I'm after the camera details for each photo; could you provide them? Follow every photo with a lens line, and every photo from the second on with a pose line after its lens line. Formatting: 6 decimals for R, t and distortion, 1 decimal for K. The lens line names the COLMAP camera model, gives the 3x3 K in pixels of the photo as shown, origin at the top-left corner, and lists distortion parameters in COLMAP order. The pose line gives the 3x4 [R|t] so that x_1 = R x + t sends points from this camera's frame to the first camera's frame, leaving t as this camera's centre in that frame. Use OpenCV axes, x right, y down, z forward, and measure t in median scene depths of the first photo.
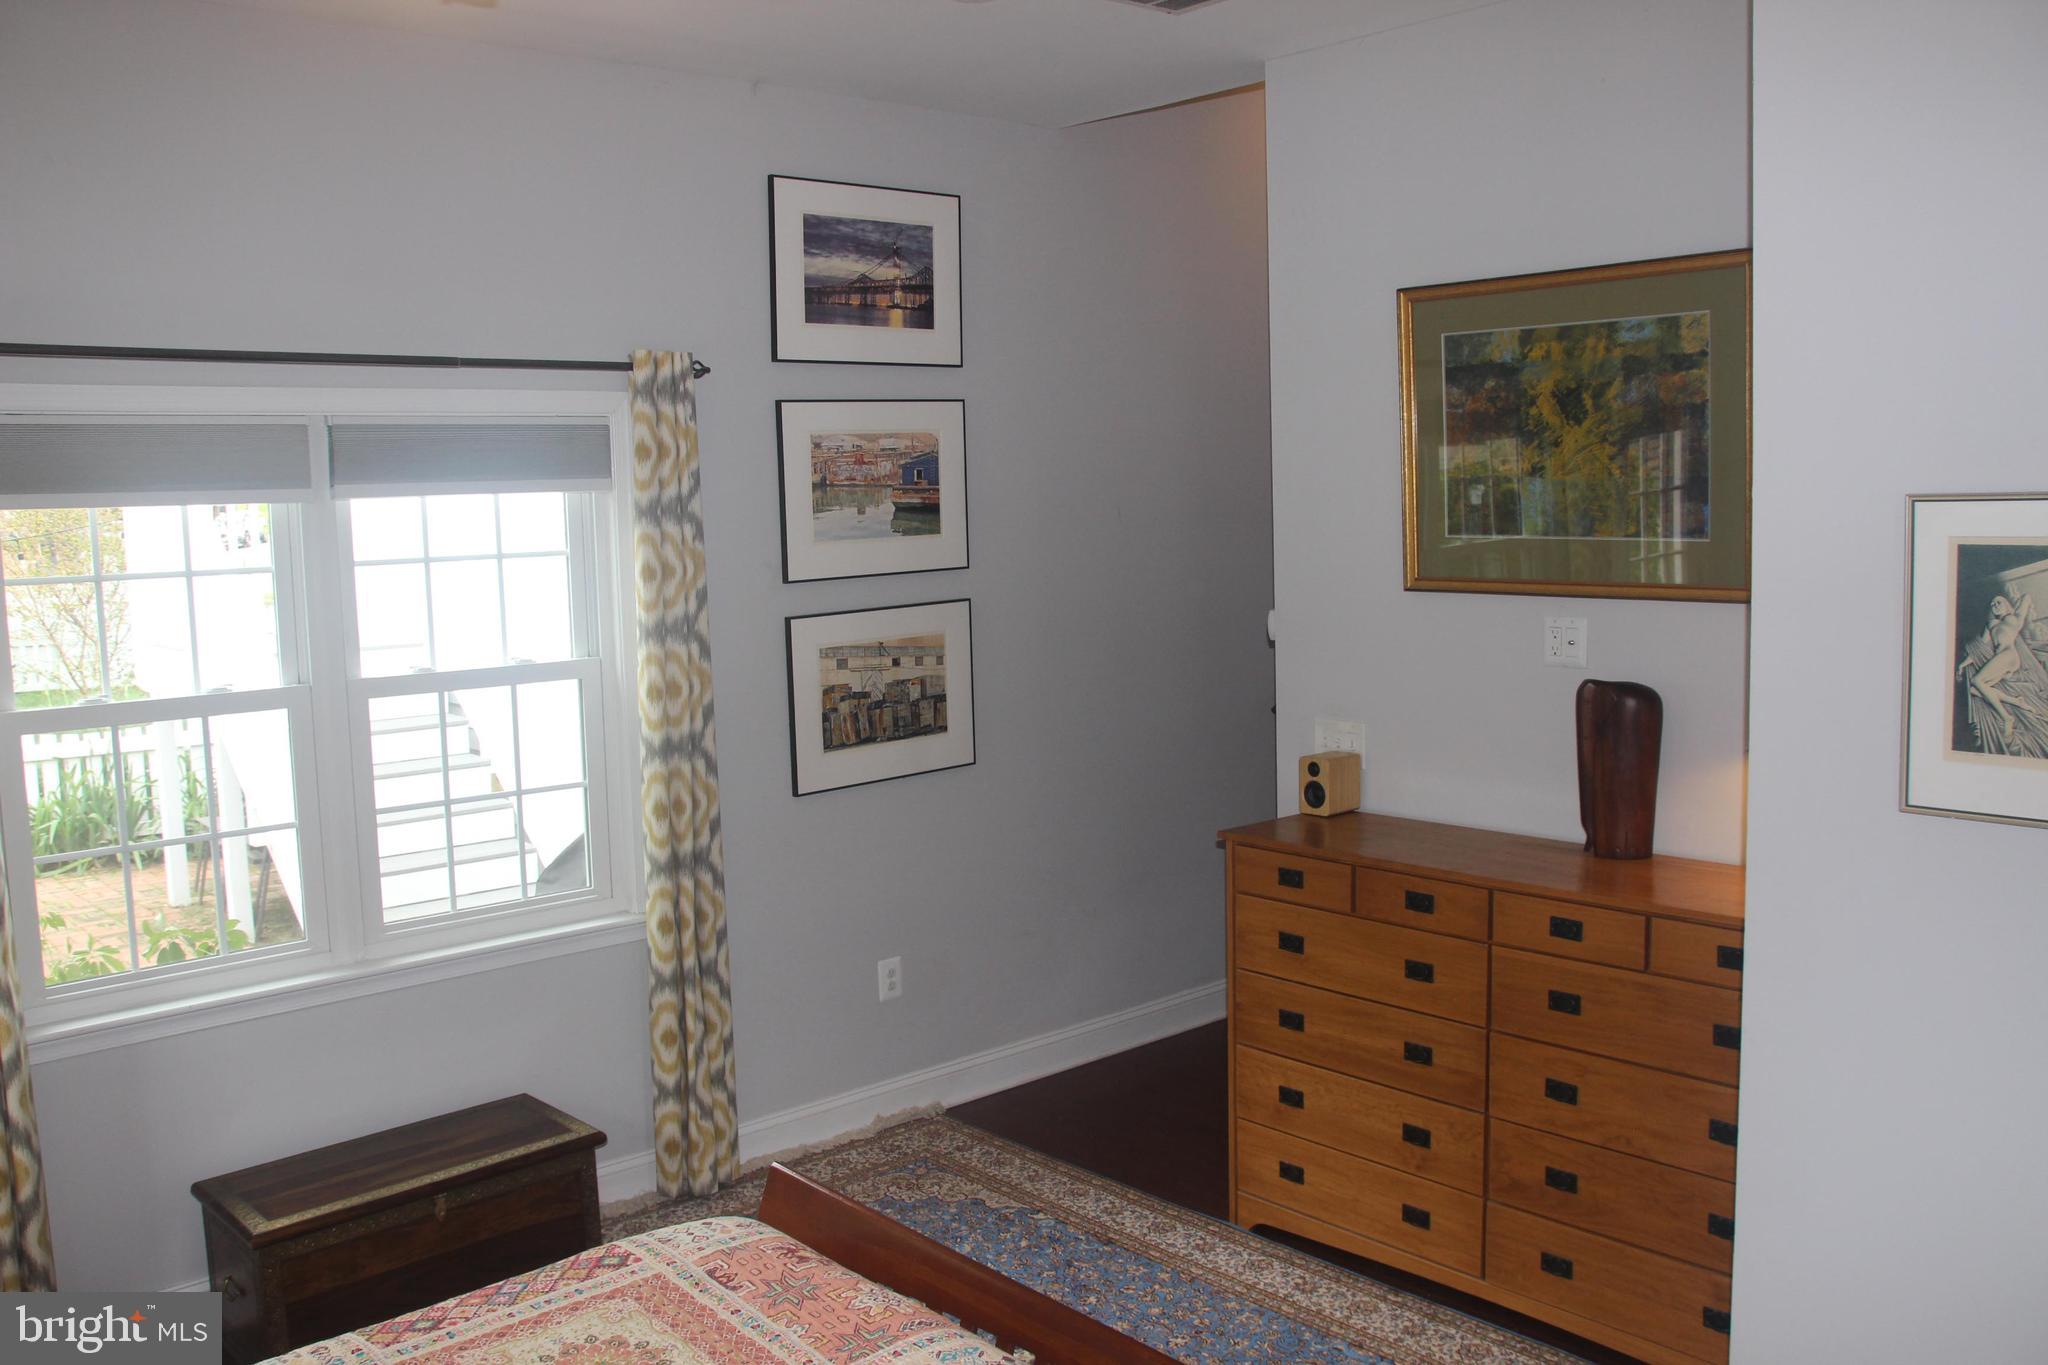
lens RADIAL K [[1743.8, 0, 1024.0], [0, 1743.8, 682.5], [0, 0, 1]] dist [-0.127807, 0.148127]
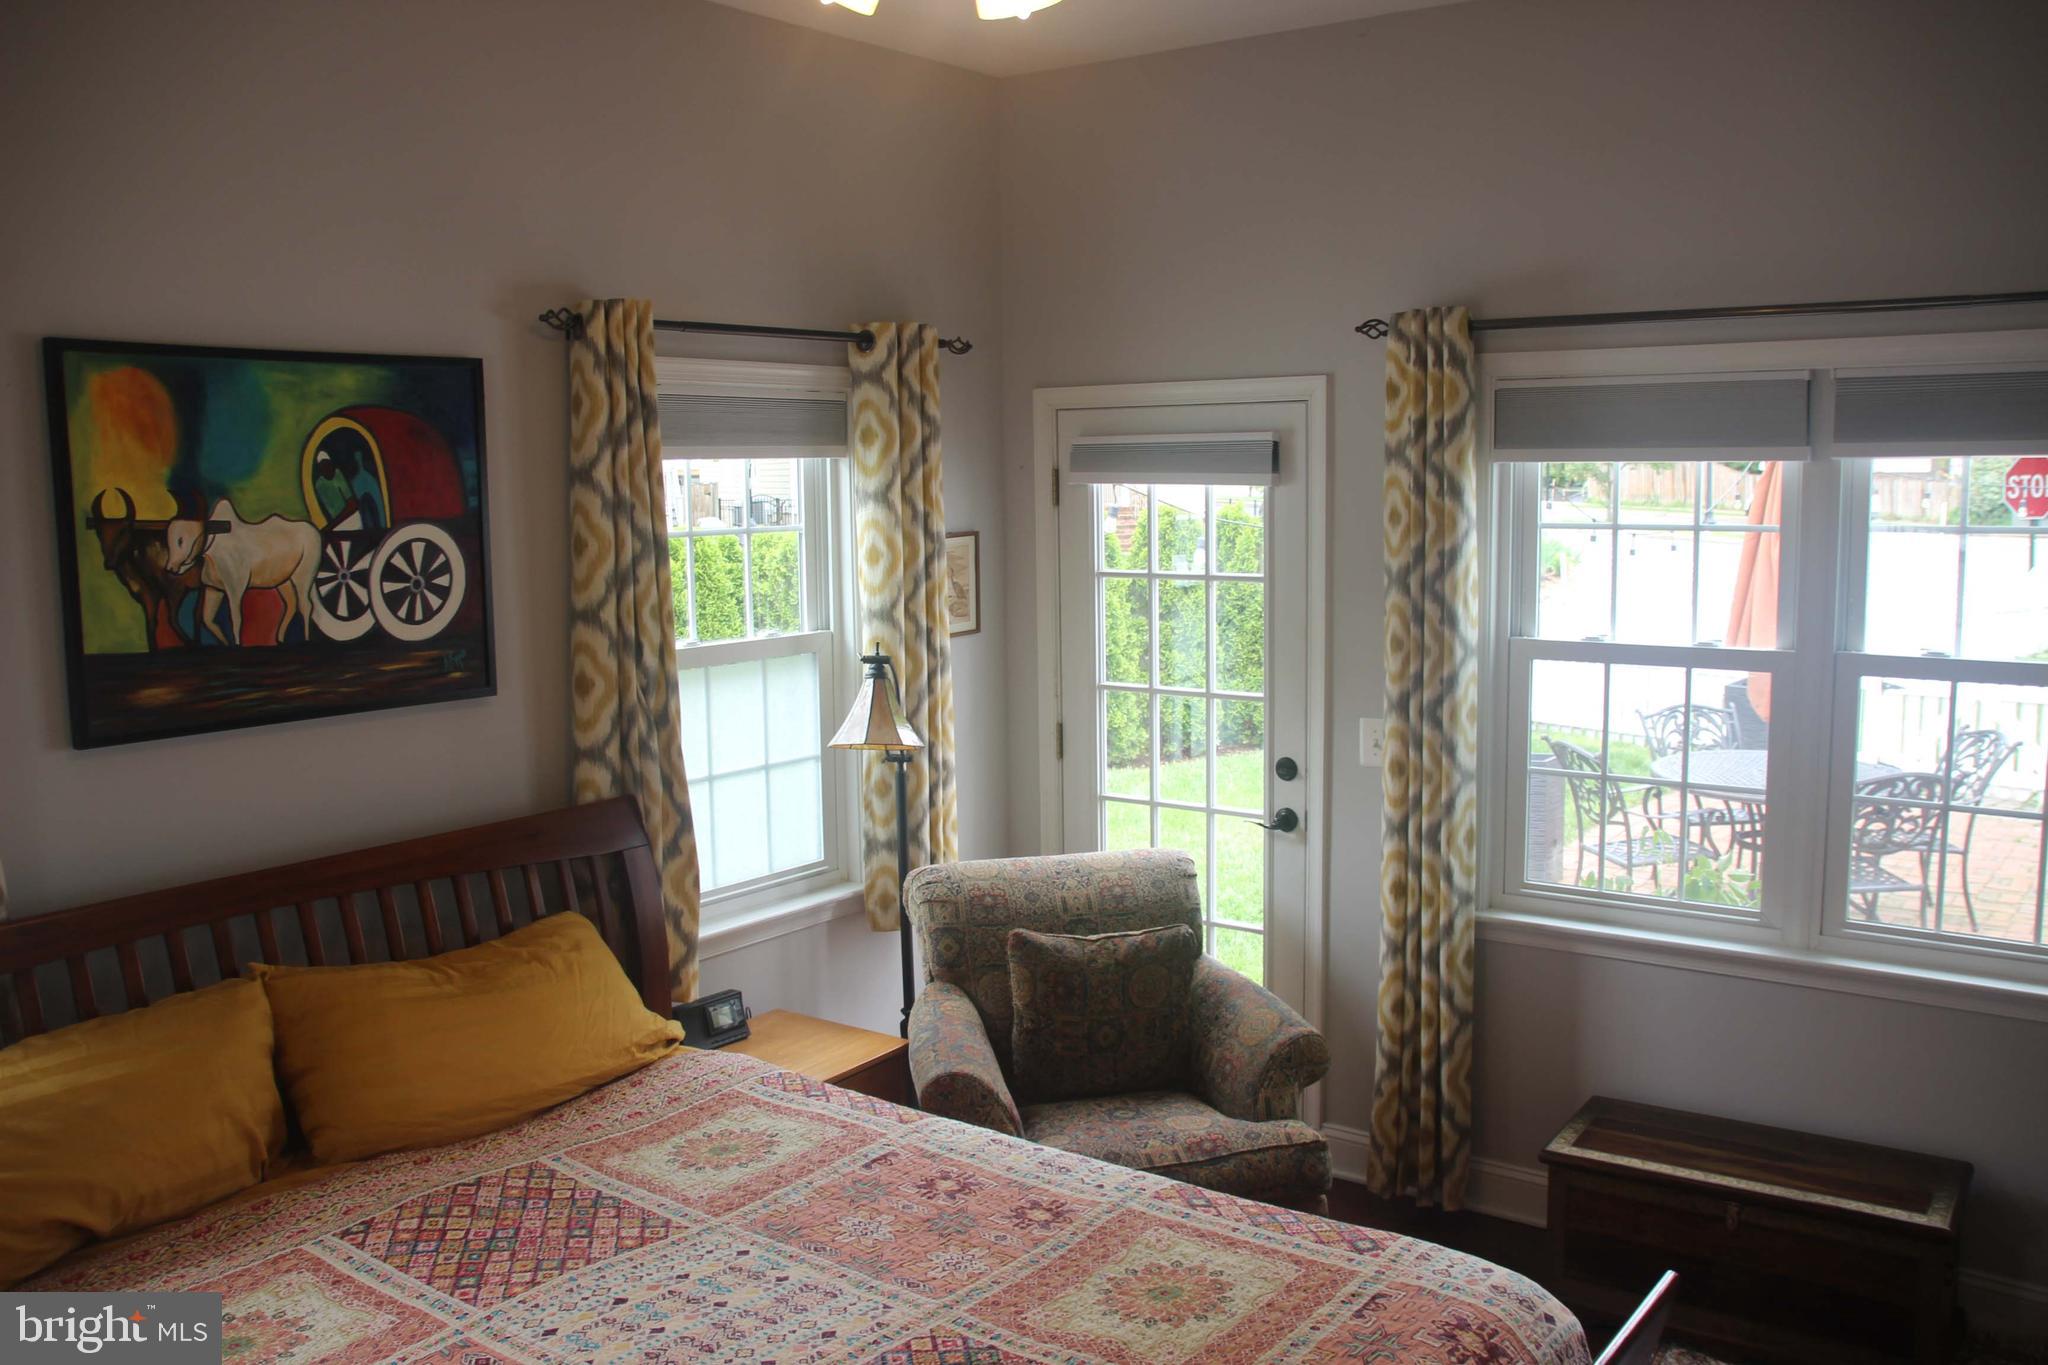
lens RADIAL K [[1743.8, 0, 1024.0], [0, 1743.8, 682.5], [0, 0, 1]] dist [-0.127807, 0.148127]
pose [[0.202838, 0.144071, -0.968556, 0.442110], [-0.093481, 0.987449, 0.127305, -0.065752], [0.974740, 0.064719, 0.213760, 0.392437]]
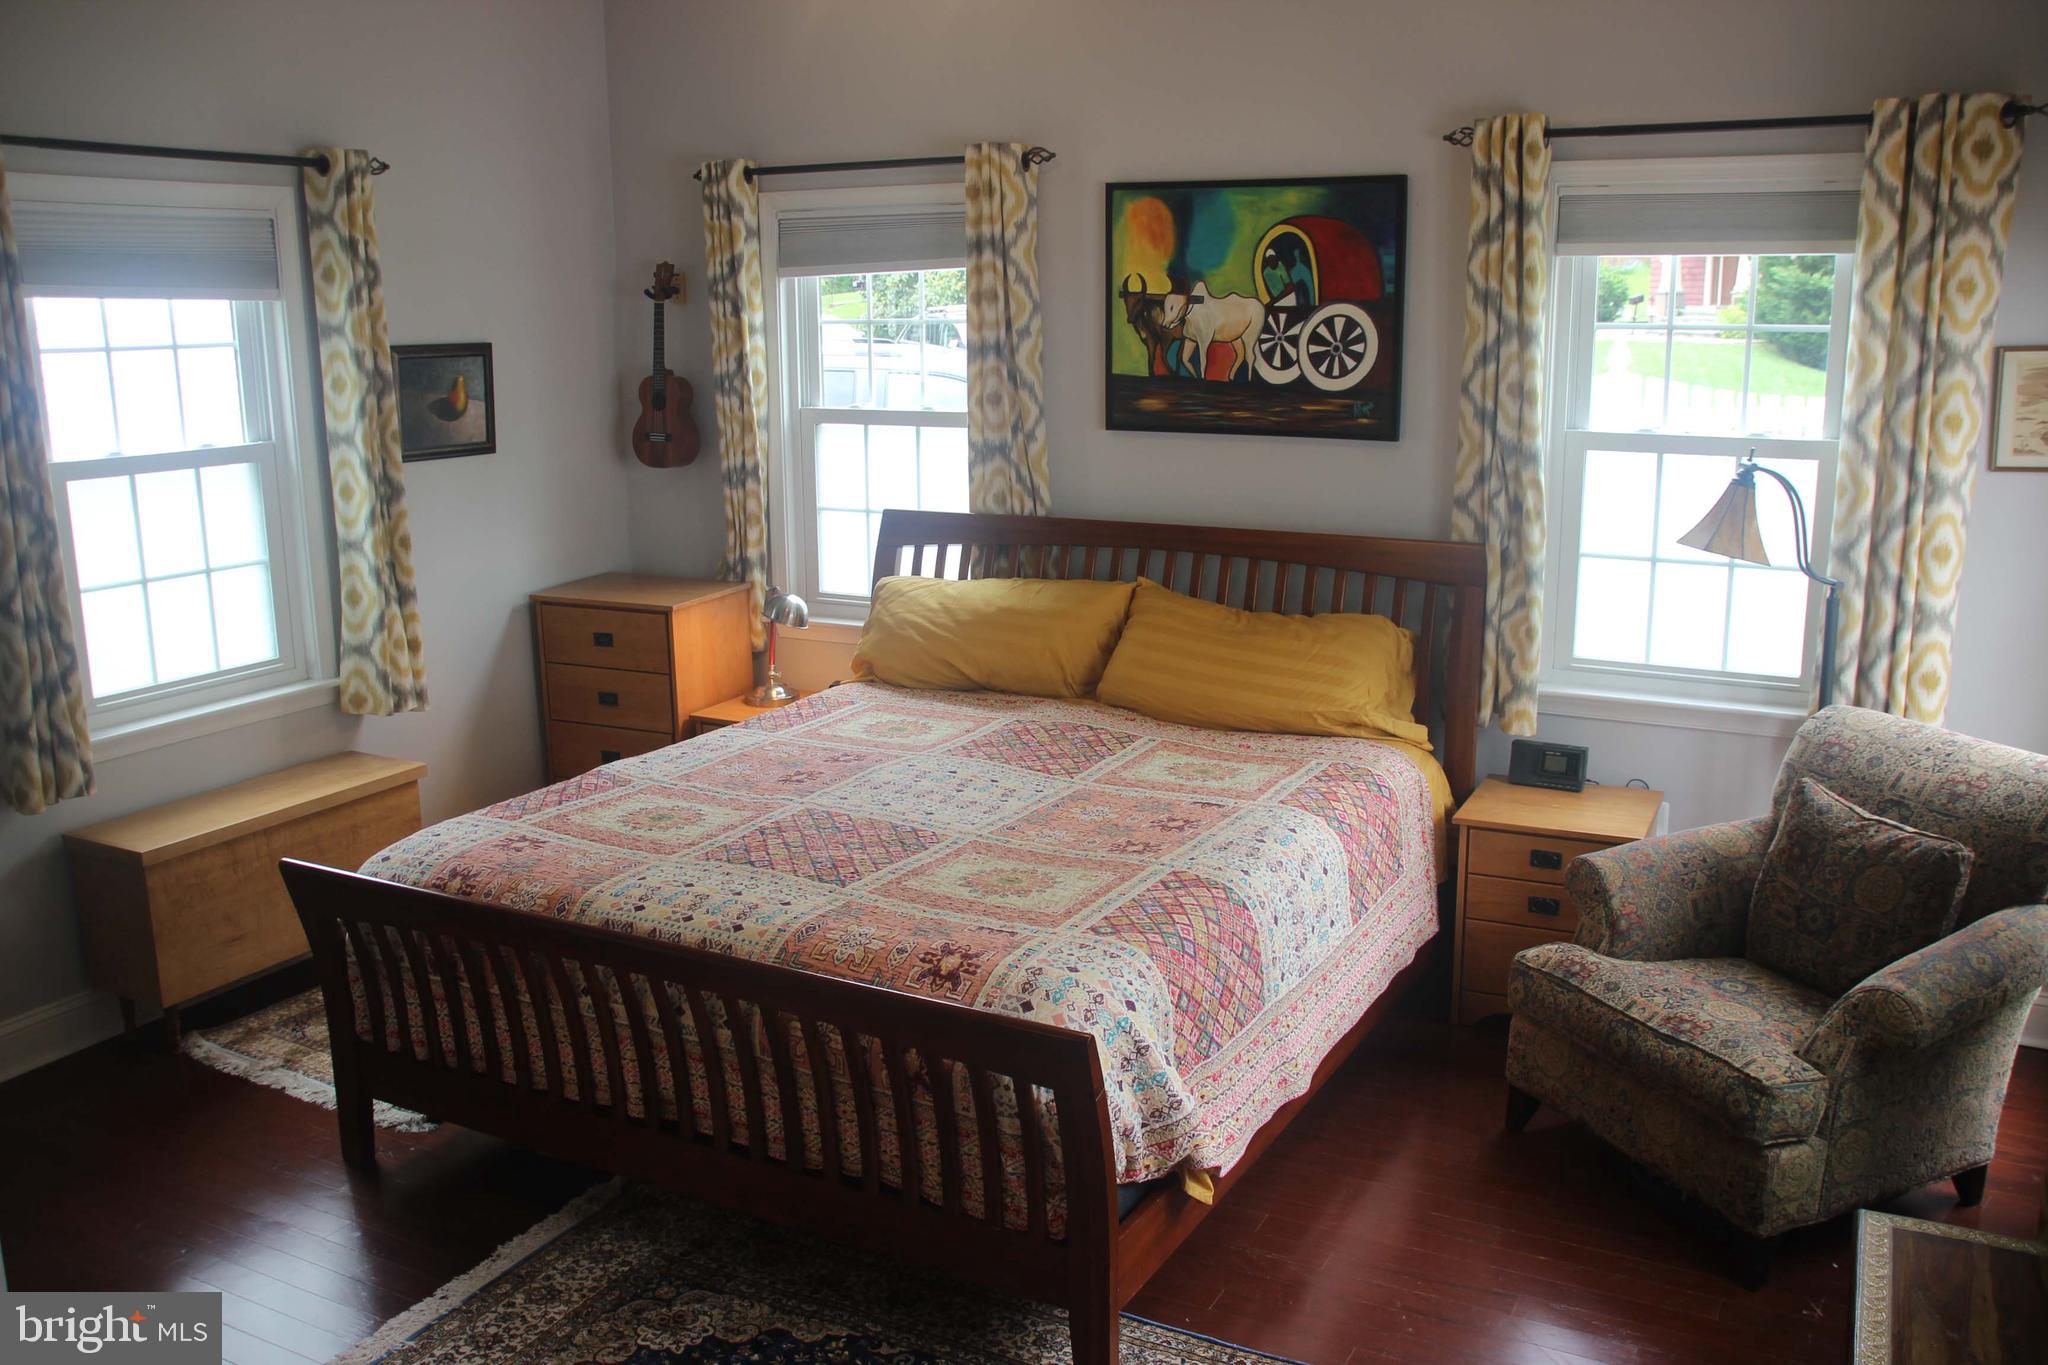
lens RADIAL K [[1743.8, 0, 1024.0], [0, 1743.8, 682.5], [0, 0, 1]] dist [-0.127807, 0.148127]
pose [[-0.939075, 0.104246, -0.327522, 0.124674], [-0.004957, 0.948690, 0.316168, -0.134353], [0.343676, 0.298529, -0.890375, 1.364817]]
